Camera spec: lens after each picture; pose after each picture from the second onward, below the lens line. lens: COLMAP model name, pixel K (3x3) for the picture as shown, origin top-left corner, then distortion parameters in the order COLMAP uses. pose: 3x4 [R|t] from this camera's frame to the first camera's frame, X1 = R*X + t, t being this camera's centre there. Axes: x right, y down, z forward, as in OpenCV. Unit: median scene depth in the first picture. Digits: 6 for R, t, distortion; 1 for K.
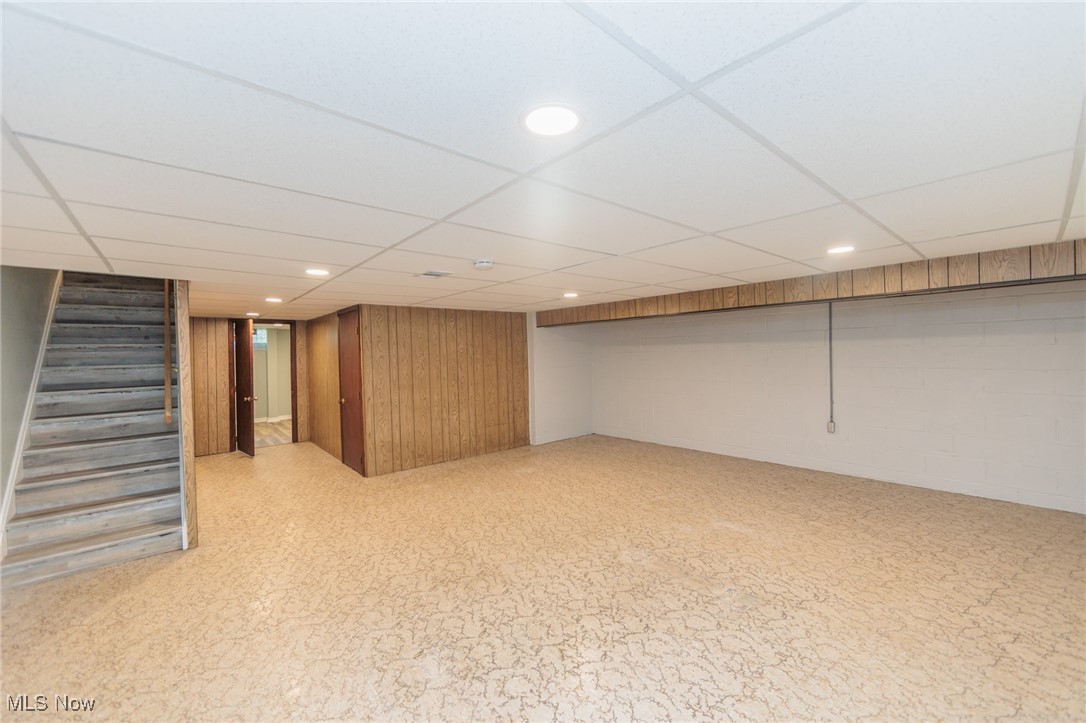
lens RADIAL K [[427.2, 0, 539.0], [0, 427.2, 358.1], [0, 0, 1]] dist [-0.001699, -0.000452]
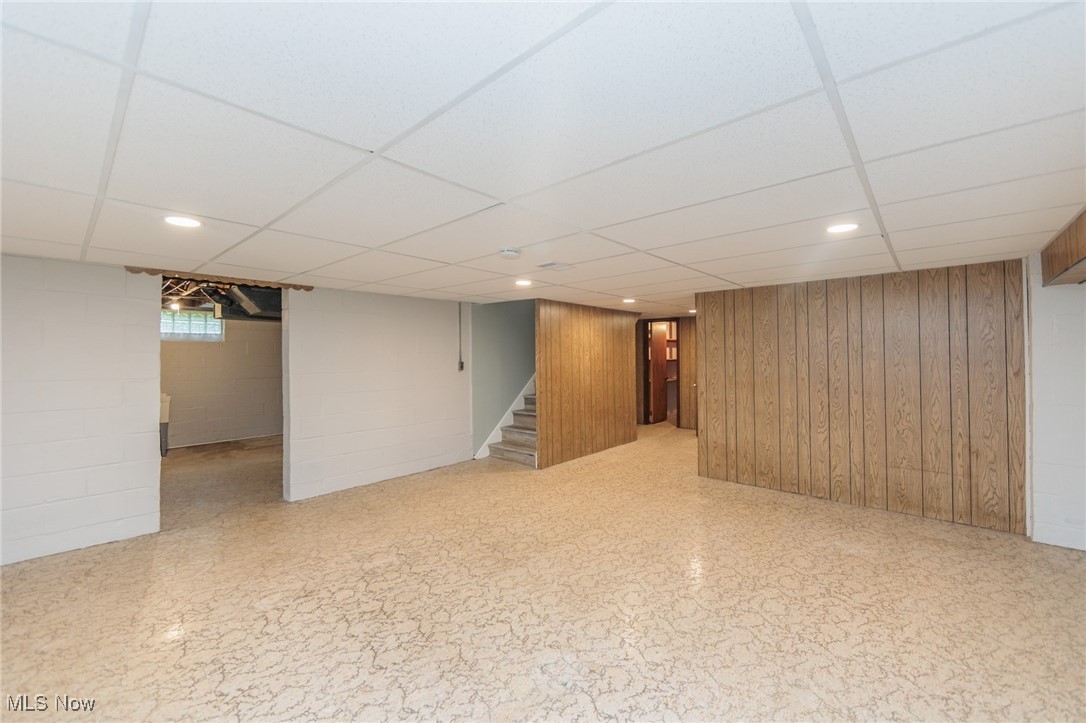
lens RADIAL K [[427.2, 0, 539.4], [0, 427.2, 354.3], [0, 0, 1]] dist [-0.001699, -0.000452]
pose [[0.131220, 0.014912, -0.991241, 0.782654], [-0.011360, 0.999844, 0.013538, 0.001887], [0.991288, 0.009484, 0.131369, 0.839504]]
